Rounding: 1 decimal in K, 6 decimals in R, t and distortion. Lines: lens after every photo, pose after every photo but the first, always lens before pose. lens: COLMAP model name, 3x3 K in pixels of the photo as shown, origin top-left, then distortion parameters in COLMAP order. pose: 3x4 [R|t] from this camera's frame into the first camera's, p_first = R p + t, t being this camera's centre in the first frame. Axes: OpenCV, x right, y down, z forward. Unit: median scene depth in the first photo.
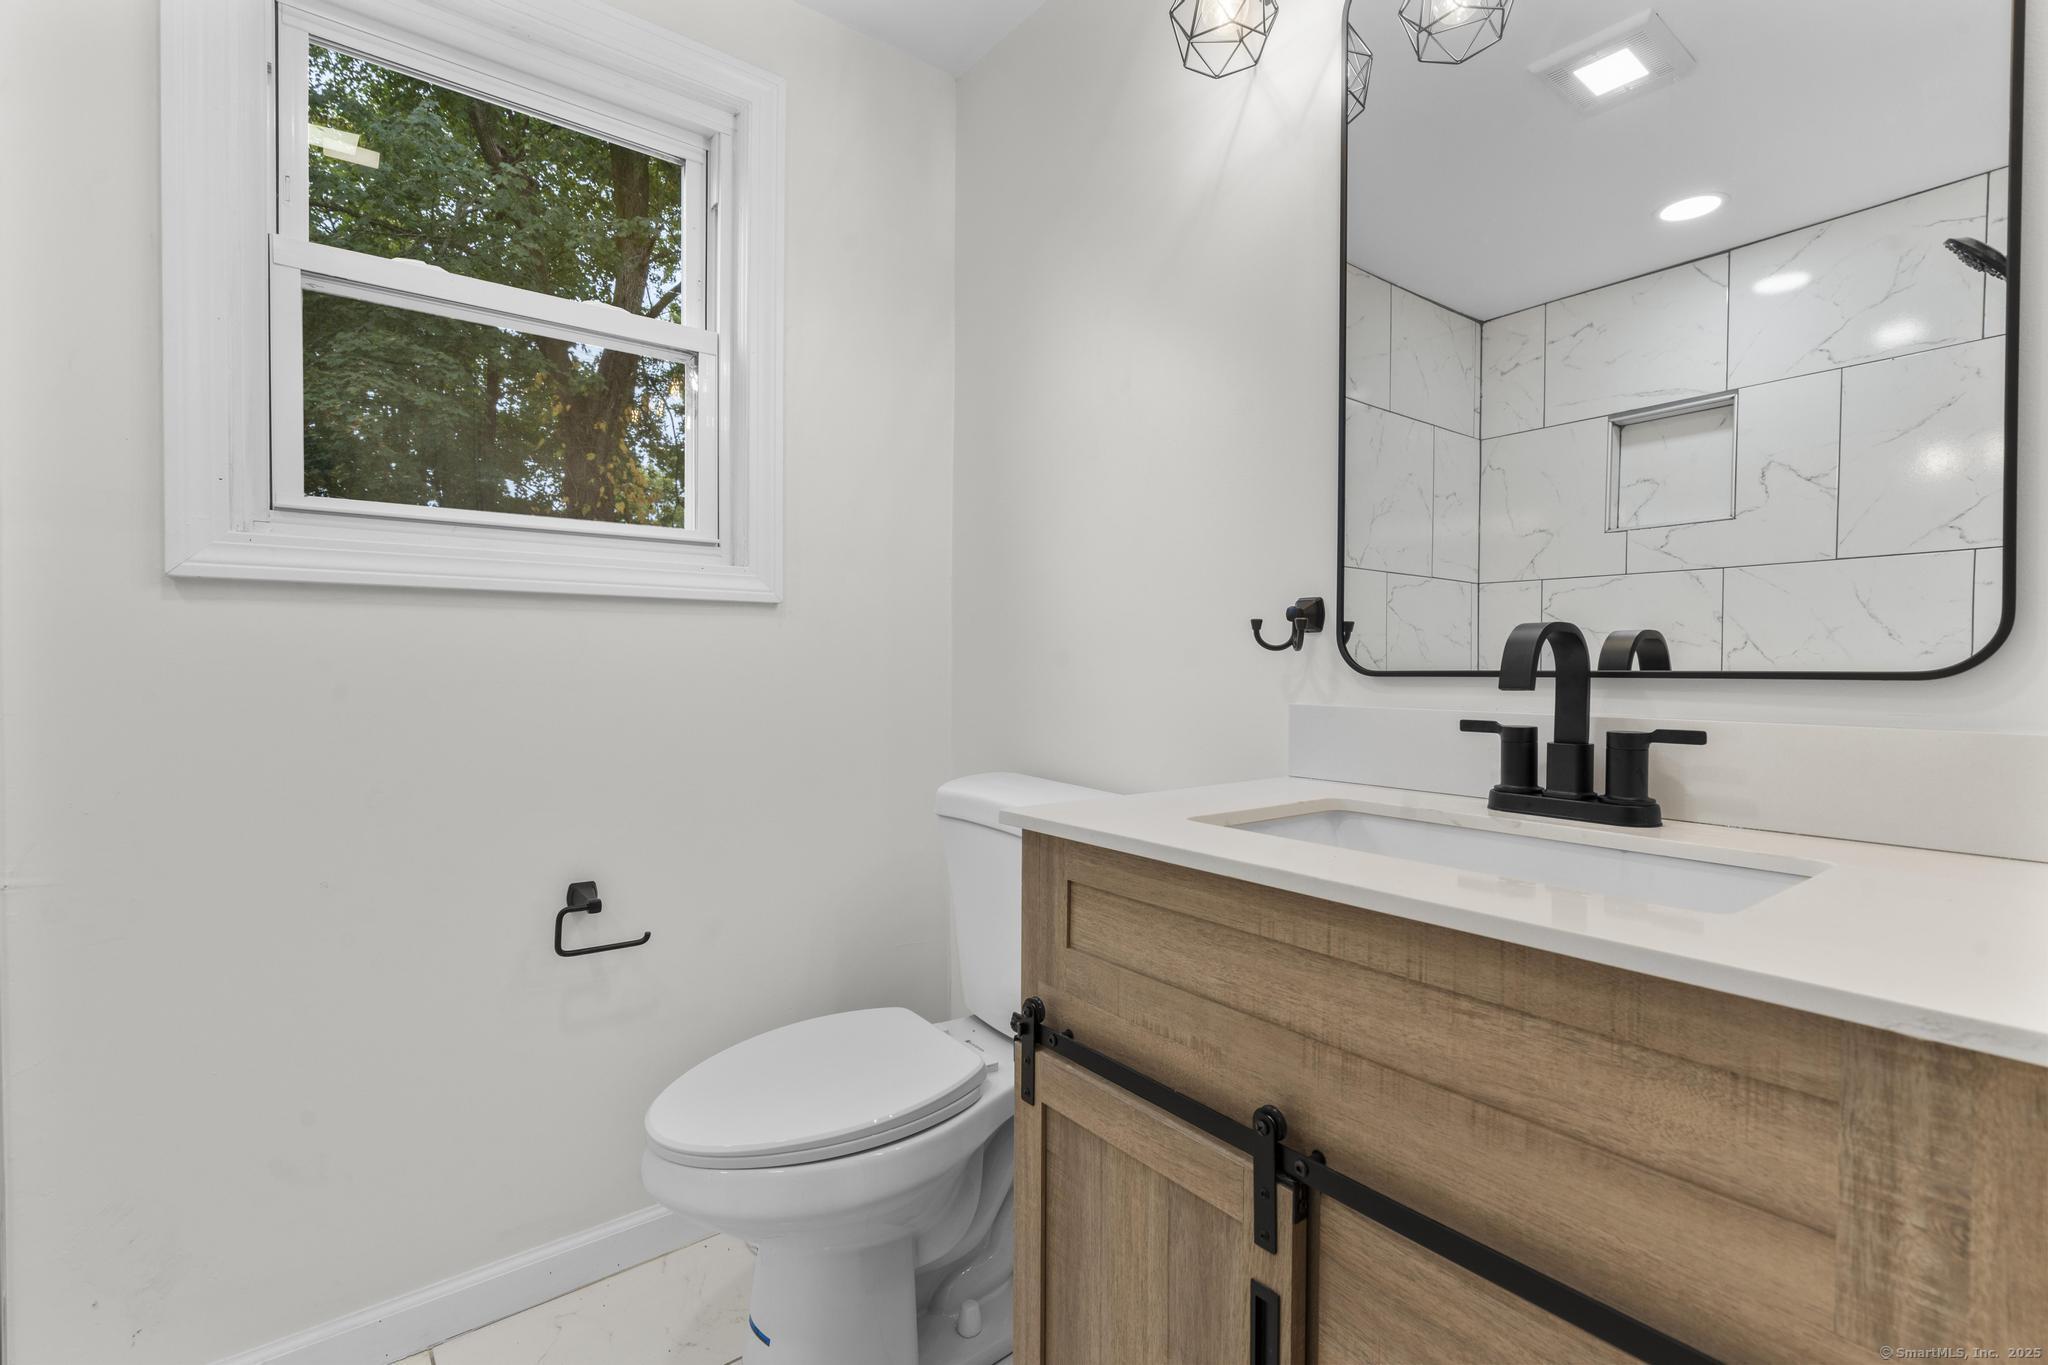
lens RADIAL K [[922.5, 0, 1023.5], [0, 922.5, 682.8], [0, 0, 1]] dist [-0.002758, 0.000461]
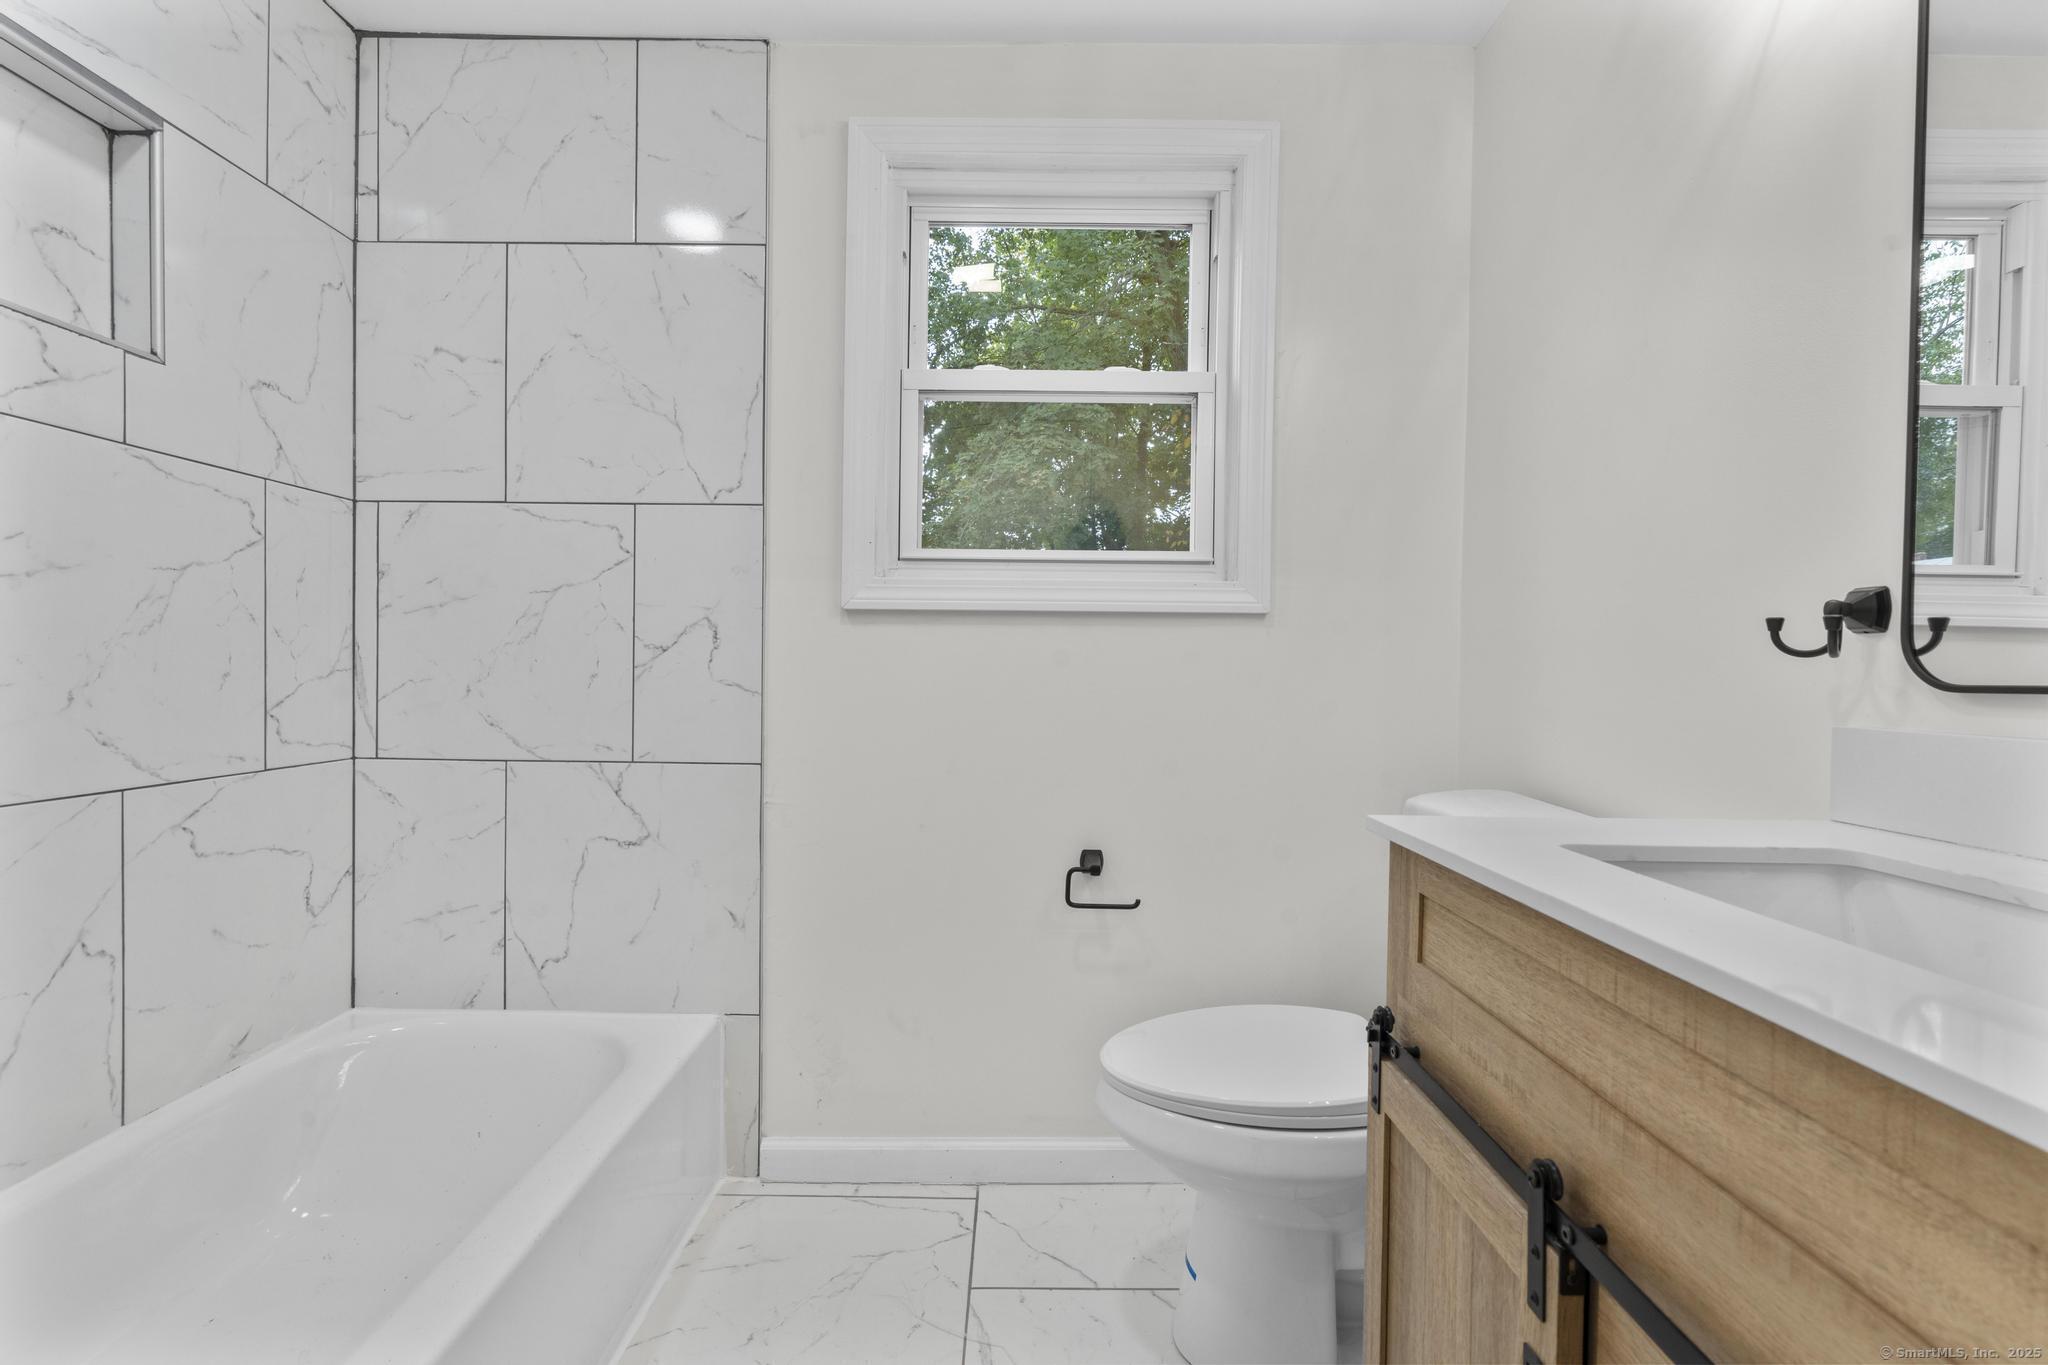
lens RADIAL K [[922.5, 0, 1023.1], [0, 922.5, 683.0], [0, 0, 1]] dist [-0.002758, 0.000461]
pose [[0.792447, 0.014932, -0.609759, 0.329288], [-0.019892, 0.999801, -0.001368, 0.001438], [0.609617, 0.013214, 0.792586, -0.032326]]
